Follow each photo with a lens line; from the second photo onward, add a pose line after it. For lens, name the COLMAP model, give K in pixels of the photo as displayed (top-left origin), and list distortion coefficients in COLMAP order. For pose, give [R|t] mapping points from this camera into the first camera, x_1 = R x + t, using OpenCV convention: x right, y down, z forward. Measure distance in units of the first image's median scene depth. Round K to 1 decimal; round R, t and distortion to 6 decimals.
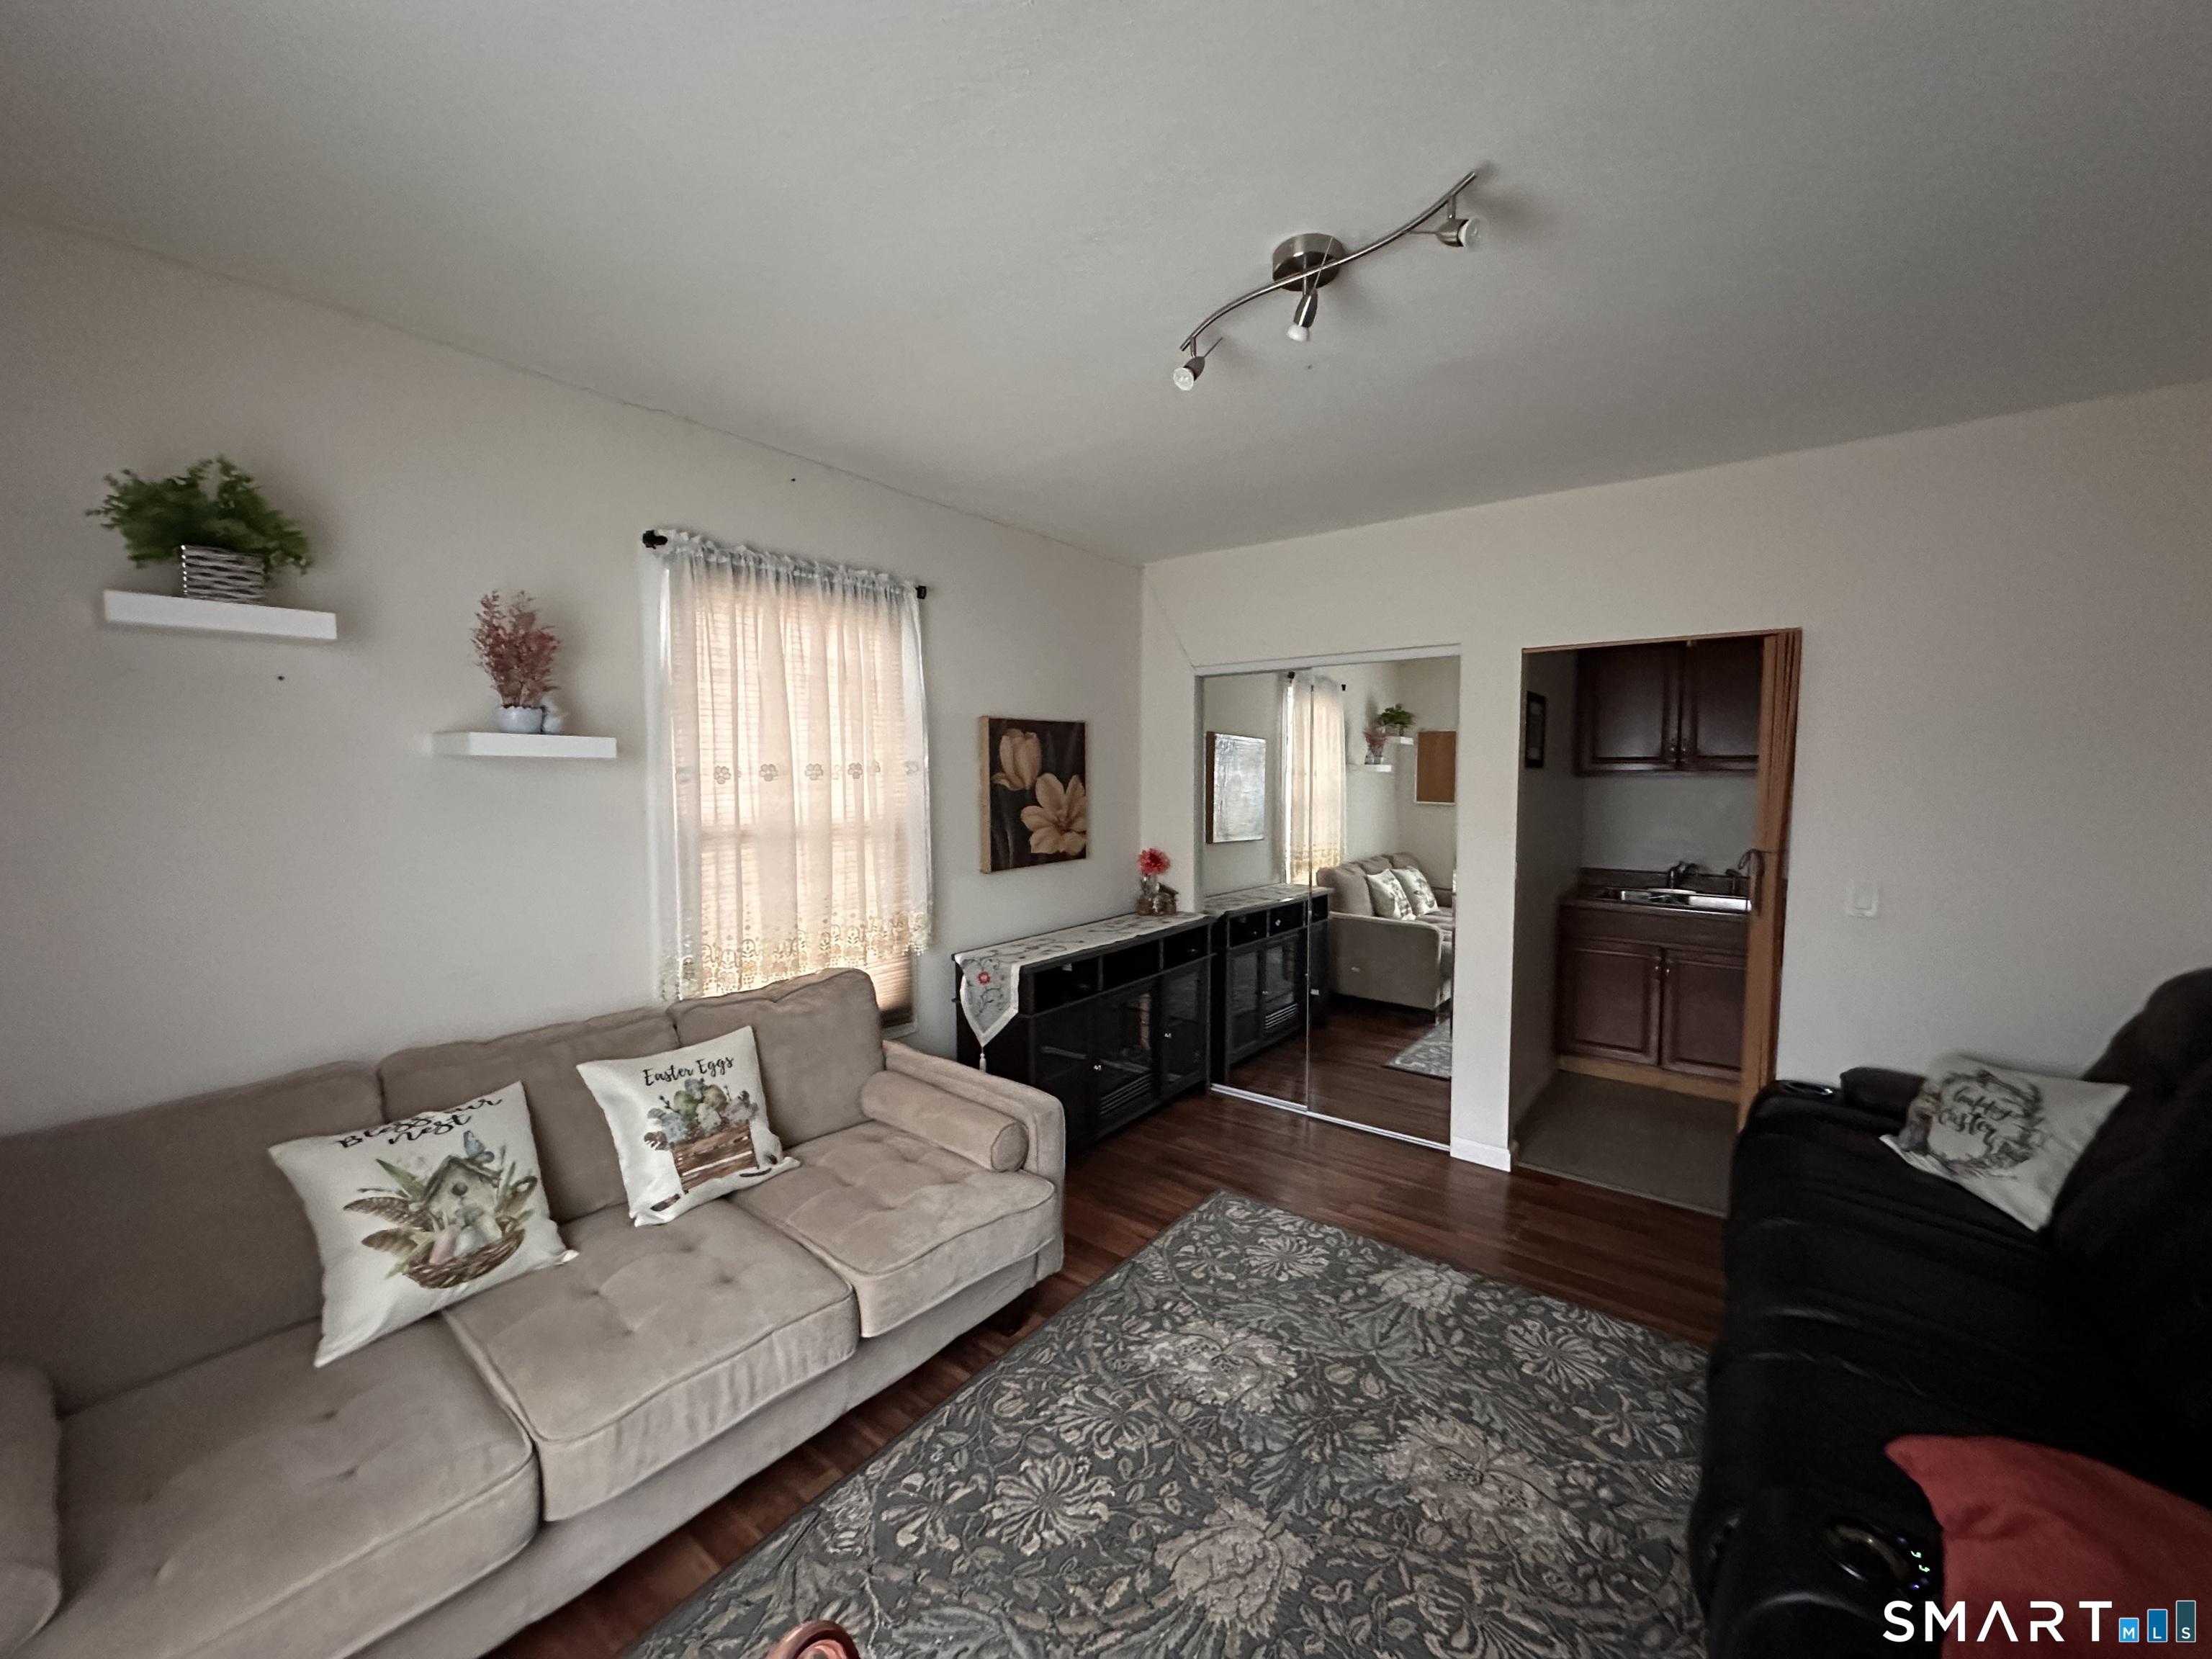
lens RADIAL K [[876.4, 0, 1109.7], [0, 876.4, 831.9], [0, 0, 1]] dist [-0.003845, 0.000244]
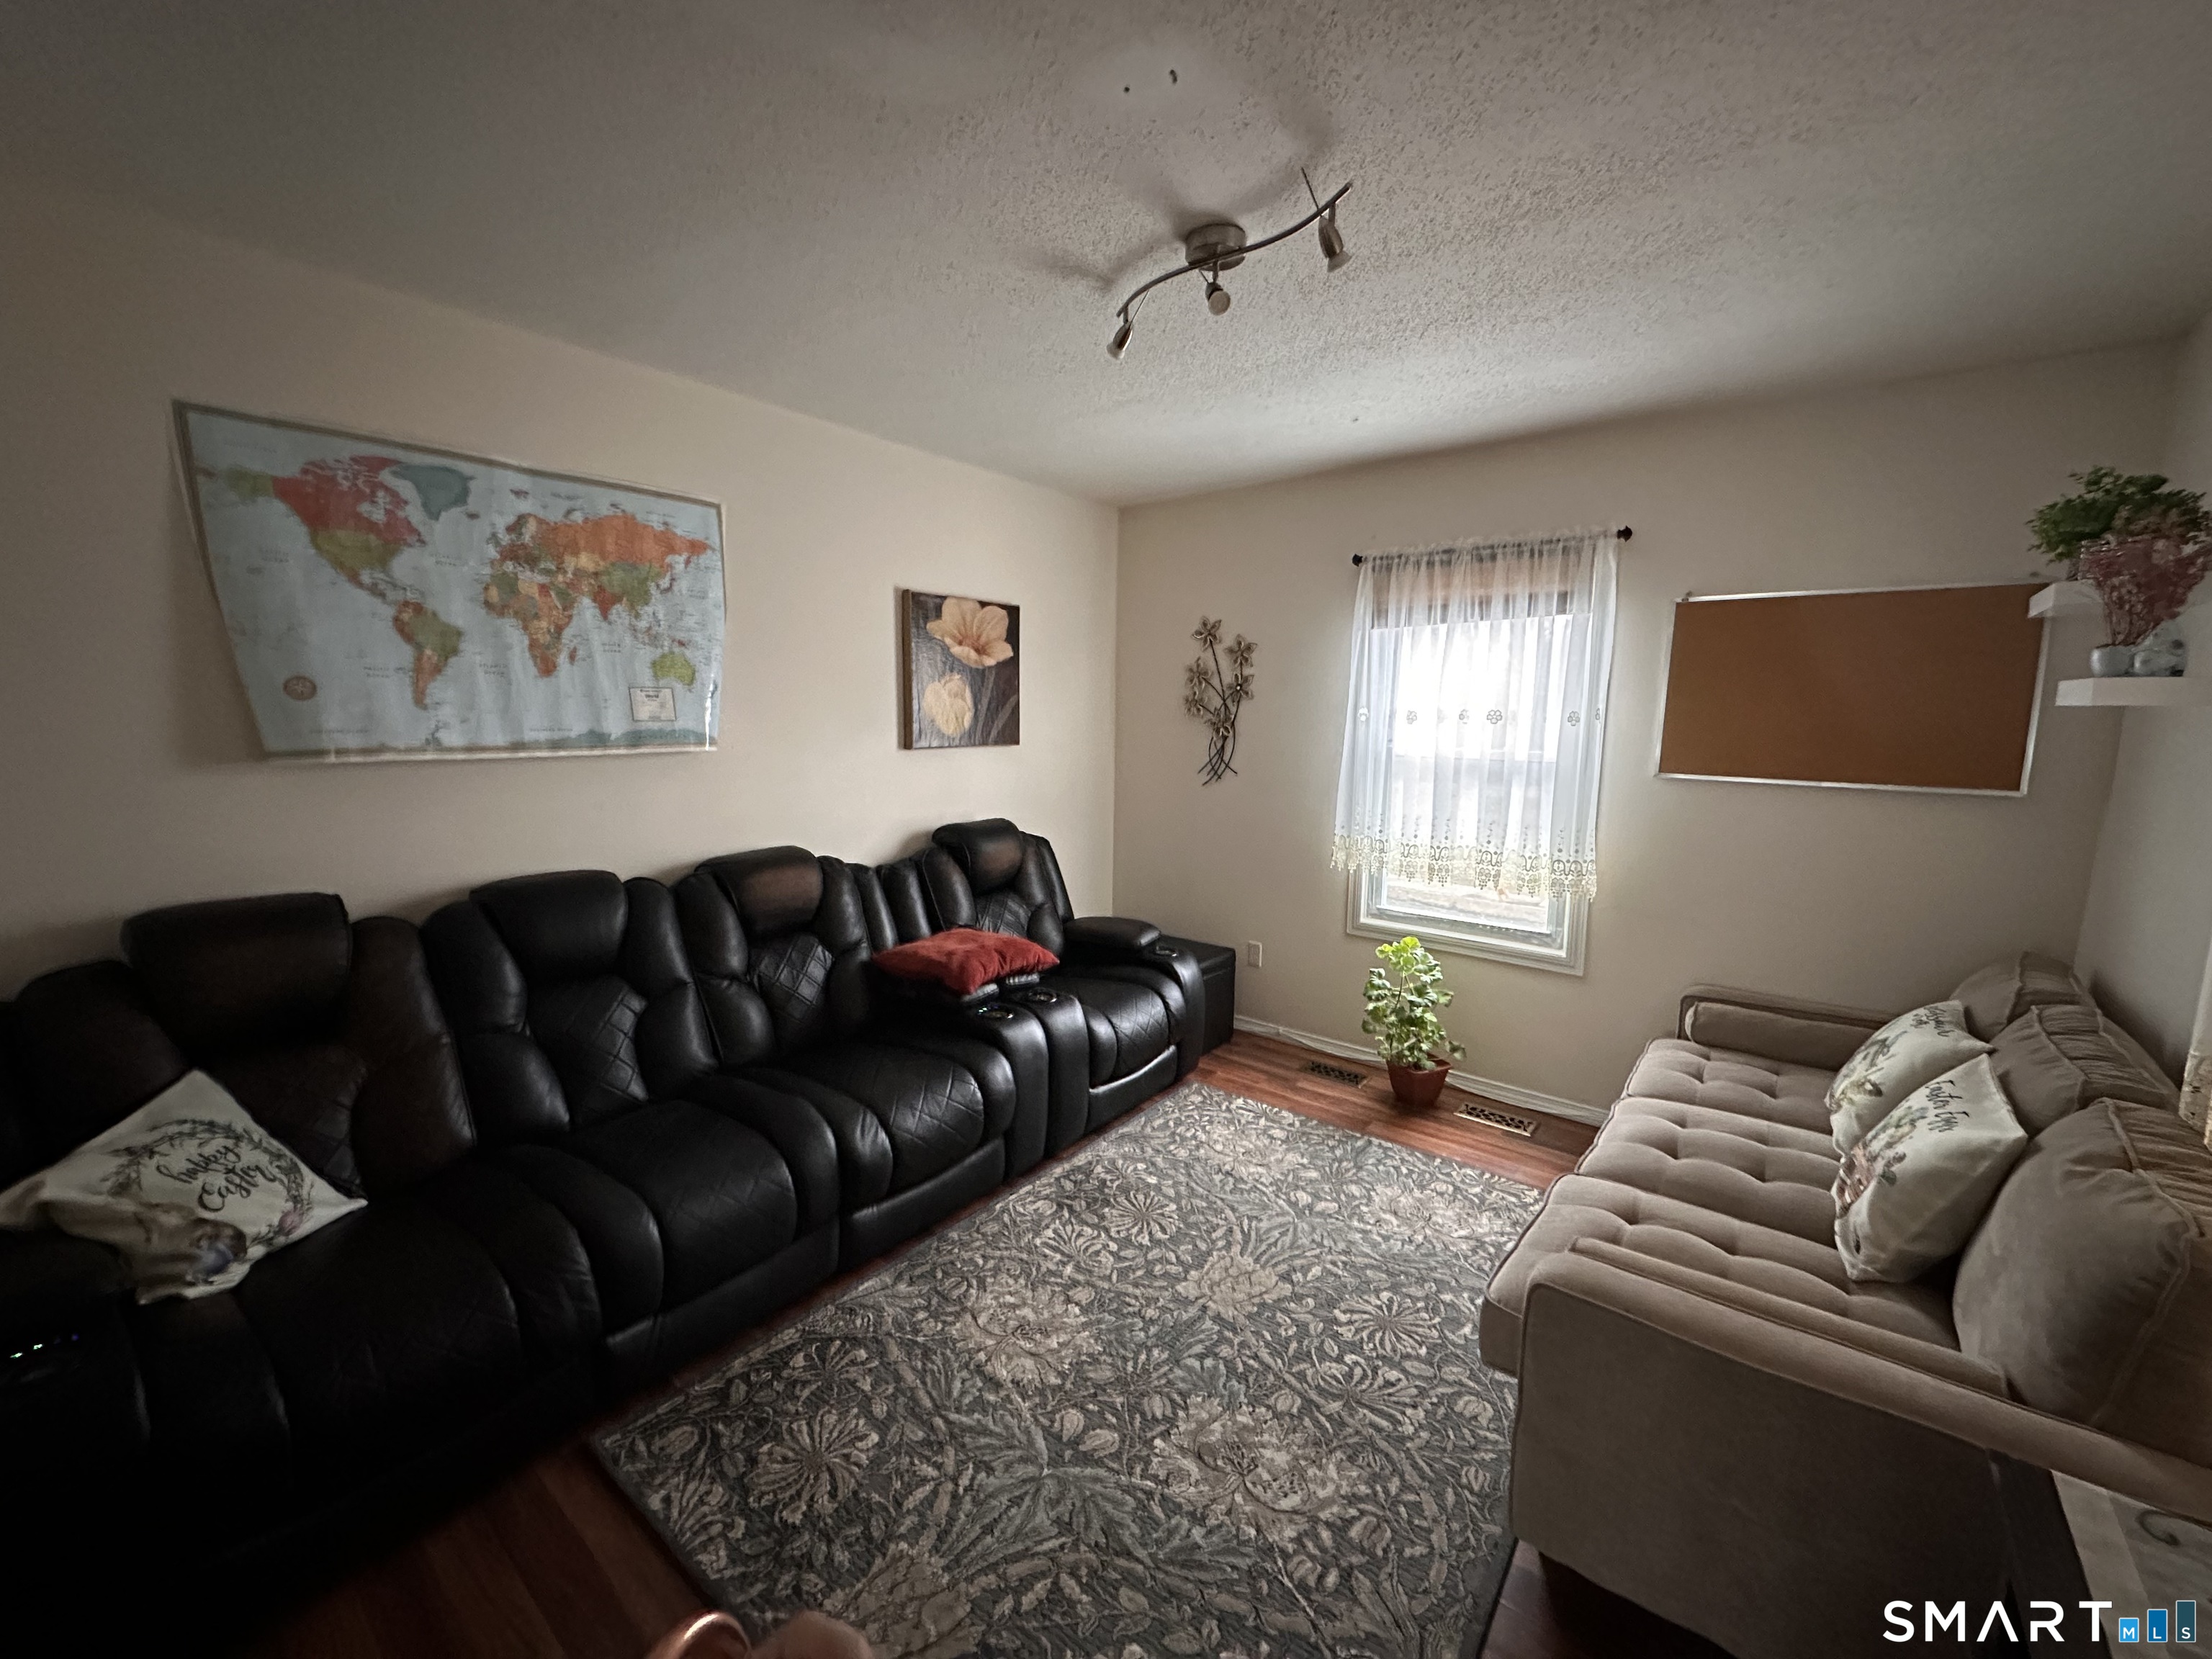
lens RADIAL K [[876.4, 0, 1107.0], [0, 876.4, 828.3], [0, 0, 1]] dist [-0.003845, 0.000244]
pose [[-0.999698, -0.014193, 0.020072, 0.268377], [-0.009891, 0.979717, 0.200141, -0.125225], [-0.022506, 0.199882, -0.979562, 1.824825]]
